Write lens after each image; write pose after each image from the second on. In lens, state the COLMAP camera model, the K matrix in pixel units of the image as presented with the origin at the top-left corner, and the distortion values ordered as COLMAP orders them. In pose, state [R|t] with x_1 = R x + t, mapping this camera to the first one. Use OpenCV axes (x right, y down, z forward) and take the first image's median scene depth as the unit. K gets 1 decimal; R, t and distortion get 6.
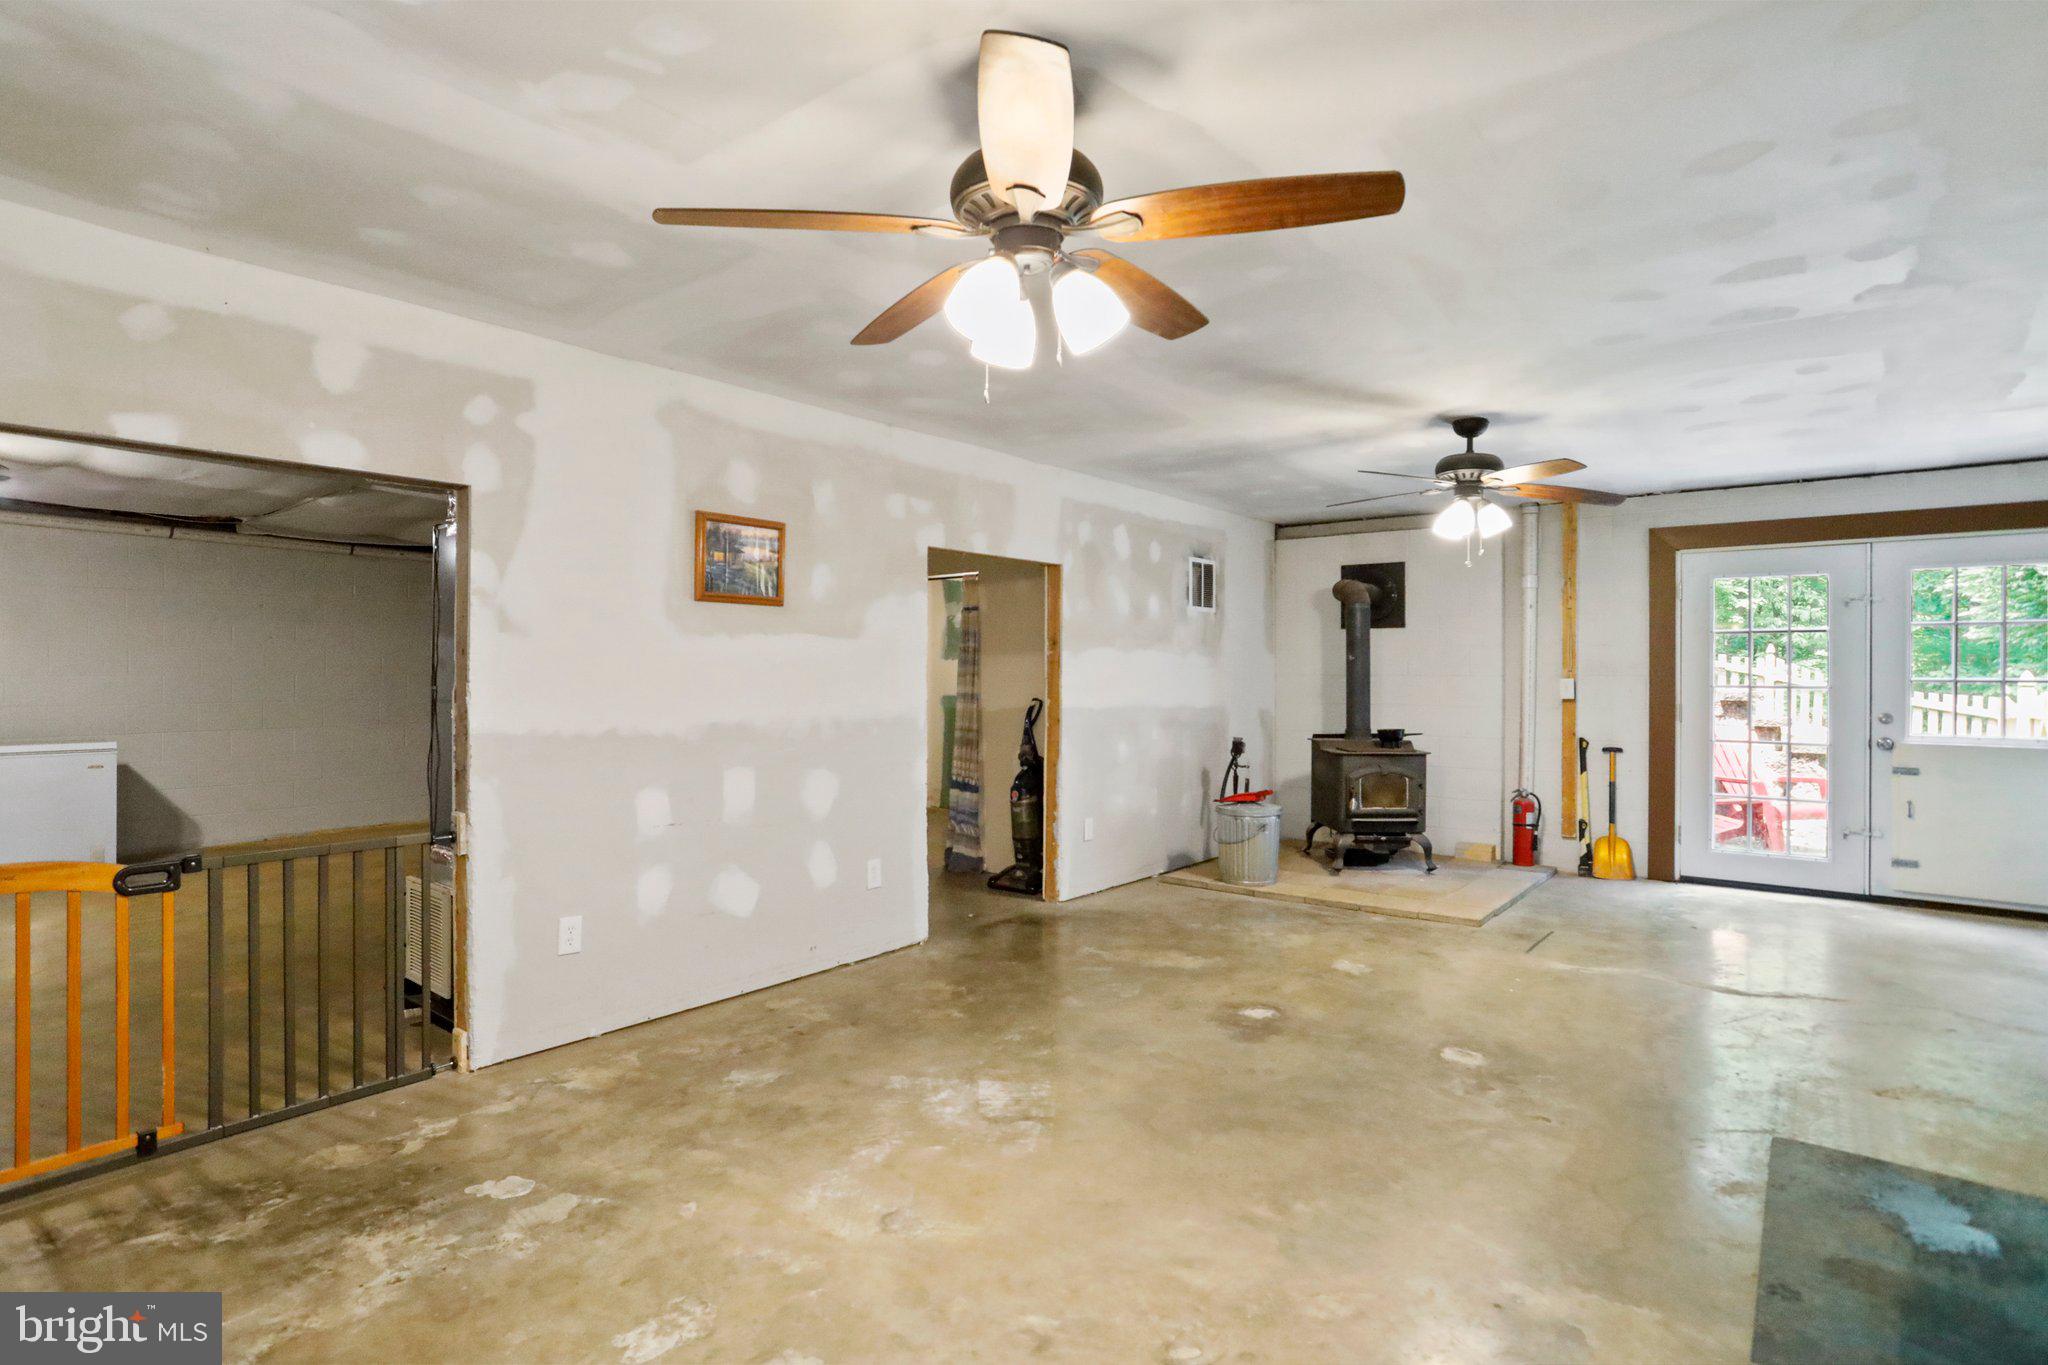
lens RADIAL K [[1054.2, 0, 1020.5], [0, 1054.2, 674.0], [0, 0, 1]] dist [-0.050027, 0.007655]
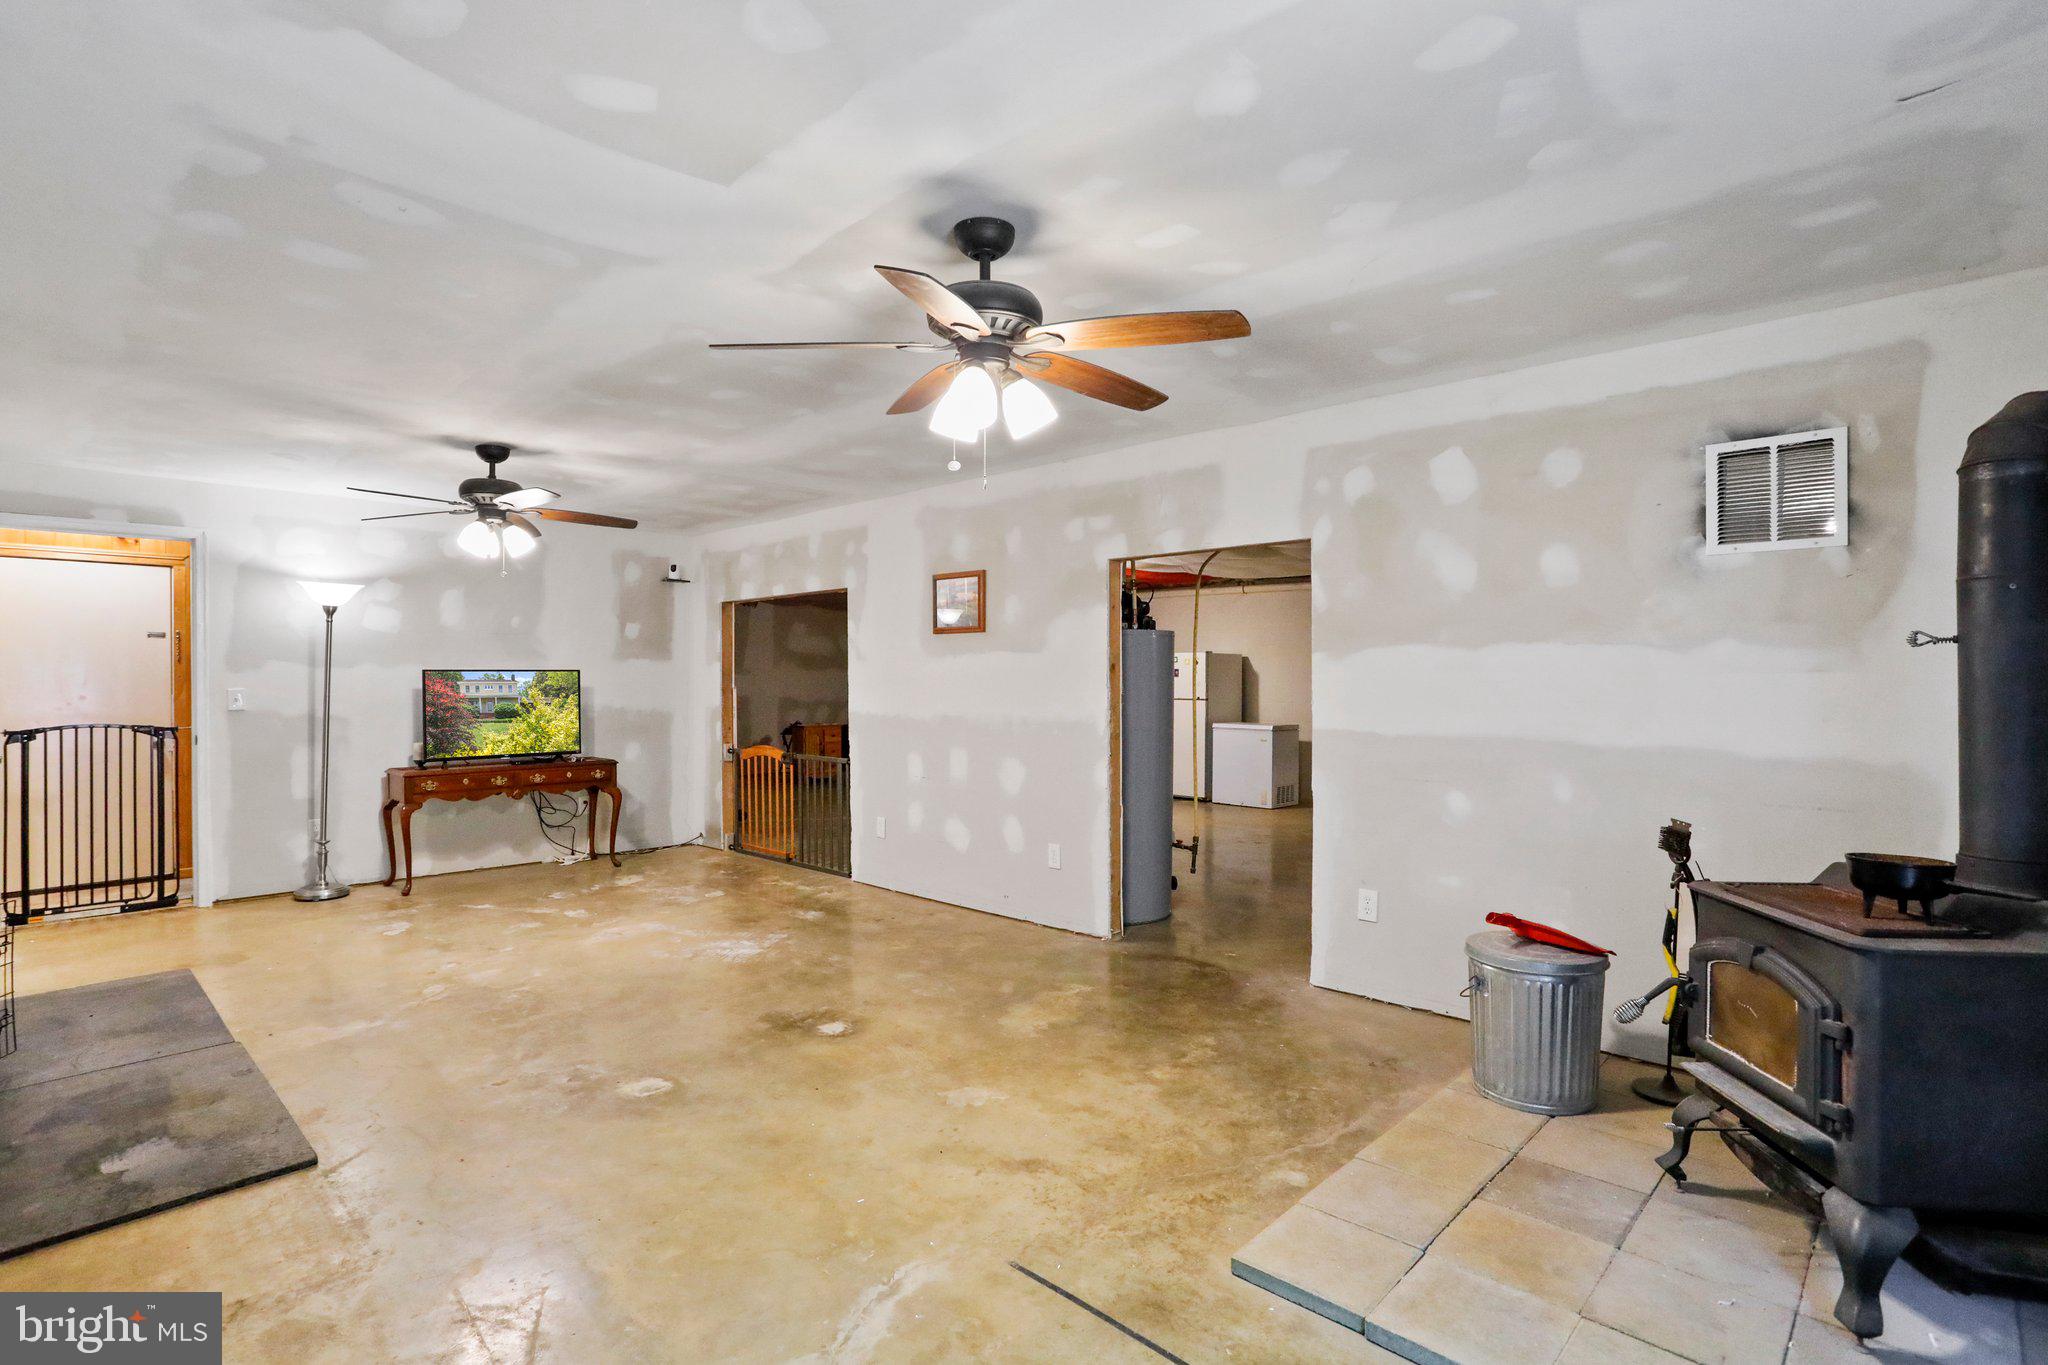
lens RADIAL K [[990.7, 0, 973.0], [0, 990.7, 684.7], [0, 0, 1]] dist [-0.036098, 0.000753]
pose [[-0.124405, 0.006588, -0.992210, 1.116495], [-0.000435, 0.999977, 0.006695, -0.005810], [0.992231, 0.001264, -0.124399, 1.230525]]
